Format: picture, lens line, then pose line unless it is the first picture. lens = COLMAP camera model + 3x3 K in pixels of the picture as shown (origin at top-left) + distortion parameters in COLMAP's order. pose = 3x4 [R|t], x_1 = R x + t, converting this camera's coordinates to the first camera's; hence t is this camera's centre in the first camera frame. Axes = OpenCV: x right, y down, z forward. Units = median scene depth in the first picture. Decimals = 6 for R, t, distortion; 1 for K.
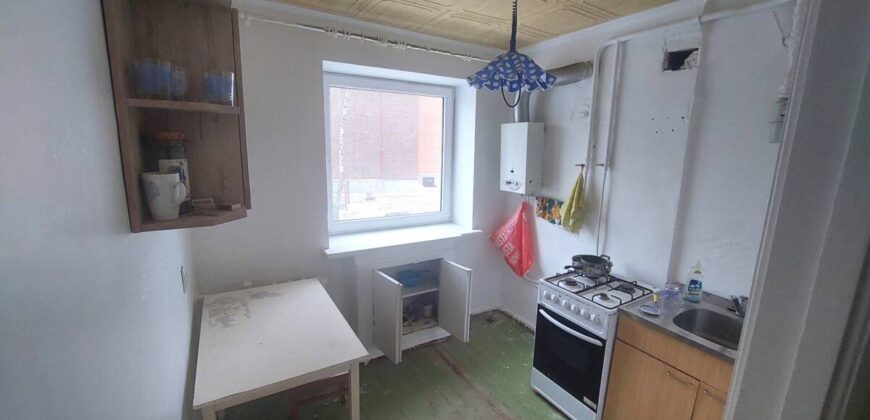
lens RADIAL K [[346.9, 0, 430.7], [0, 346.9, 207.1], [0, 0, 1]] dist [-0.002584, -0.000195]
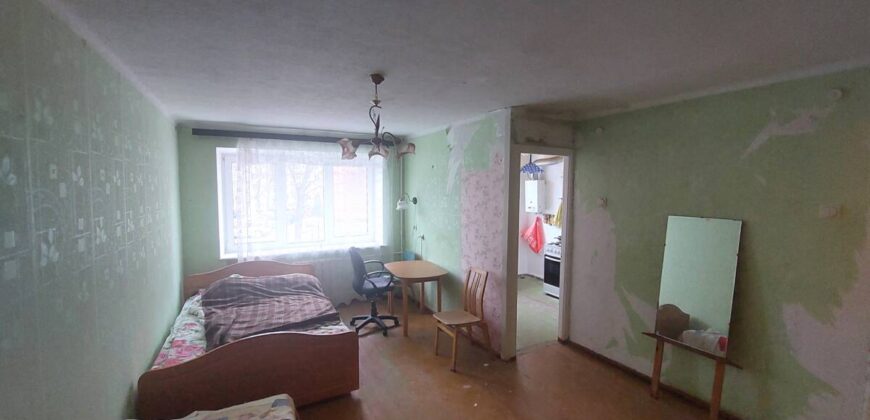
lens RADIAL K [[346.9, 0, 430.5], [0, 346.9, 211.9], [0, 0, 1]] dist [-0.002584, -0.000195]
pose [[0.999099, -0.017876, -0.038496, -0.319619], [0.013629, 0.994069, -0.107897, 0.186988], [0.040196, 0.107275, 0.993416, -1.206439]]
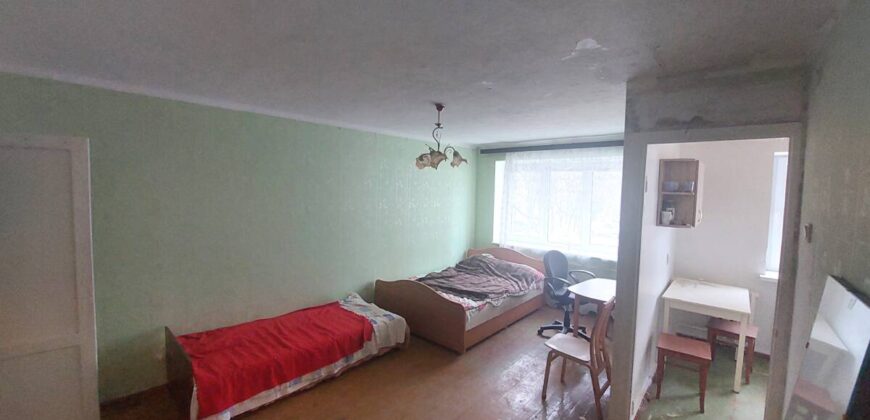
lens RADIAL K [[346.9, 0, 427.8], [0, 346.9, 204.5], [0, 0, 1]] dist [-0.002584, -0.000195]
pose [[0.300119, 0.032660, -0.953343, 0.576841], [-0.188393, 0.981758, -0.025674, 0.117906], [0.935113, 0.187308, 0.300797, -0.730284]]
